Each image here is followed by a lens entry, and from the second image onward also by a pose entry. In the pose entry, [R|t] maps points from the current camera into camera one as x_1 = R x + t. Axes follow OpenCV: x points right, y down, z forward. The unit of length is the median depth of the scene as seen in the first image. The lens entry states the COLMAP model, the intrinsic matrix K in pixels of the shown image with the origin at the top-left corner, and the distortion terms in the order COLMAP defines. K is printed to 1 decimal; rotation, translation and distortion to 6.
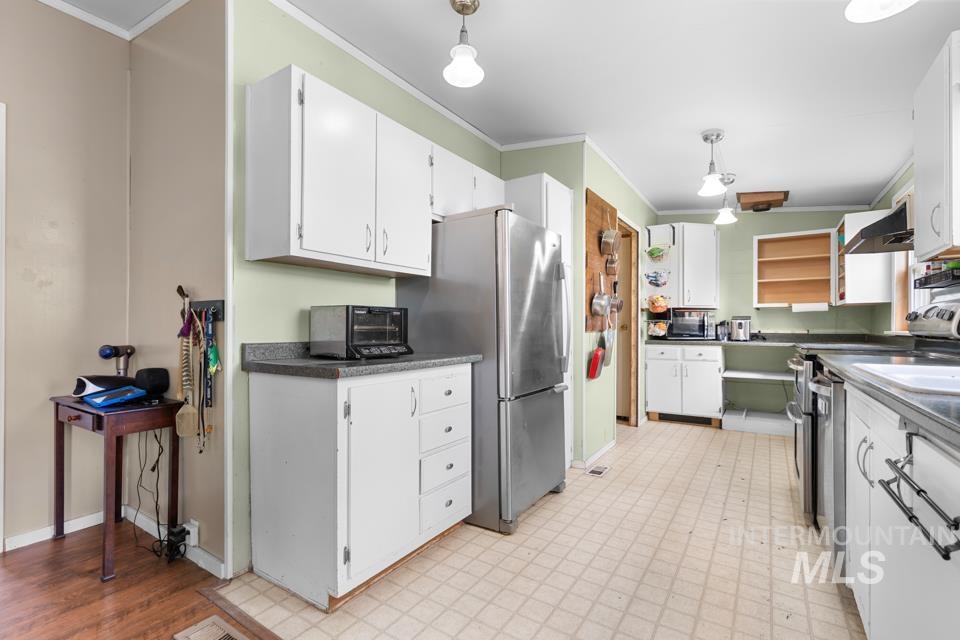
lens RADIAL K [[435.5, 0, 480.6], [0, 435.5, 326.1], [0, 0, 1]] dist [-0.000690, 0.000411]
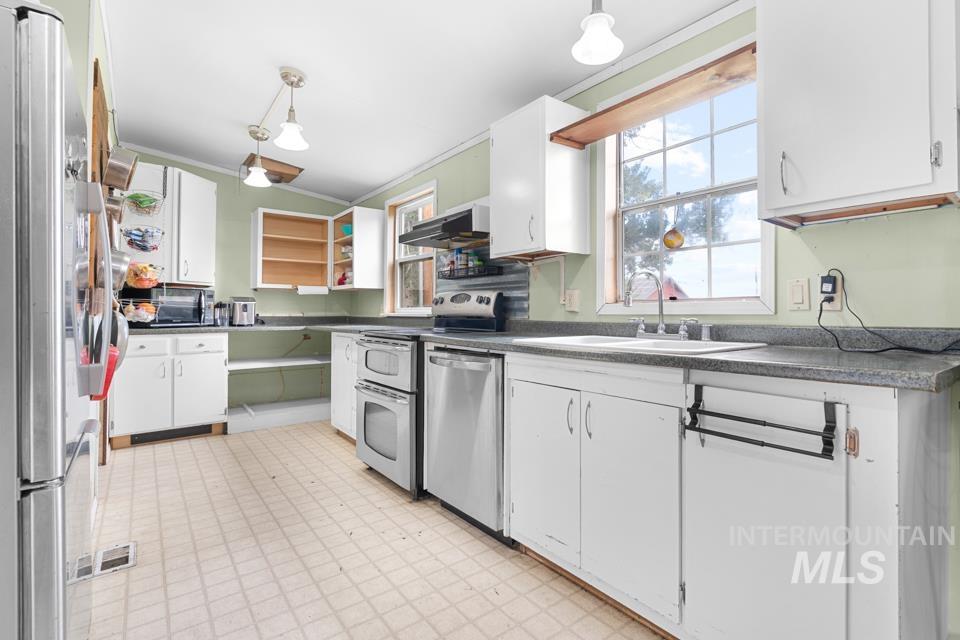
lens RADIAL K [[463.2, 0, 492.3], [0, 463.2, 304.6], [0, 0, 1]] dist [0.001230, 0.000059]
pose [[0.299423, 0.013448, 0.954026, -0.130399], [-0.001723, 0.999907, -0.013553, 0.003688], [-0.954119, 0.002414, 0.299419, 0.262393]]
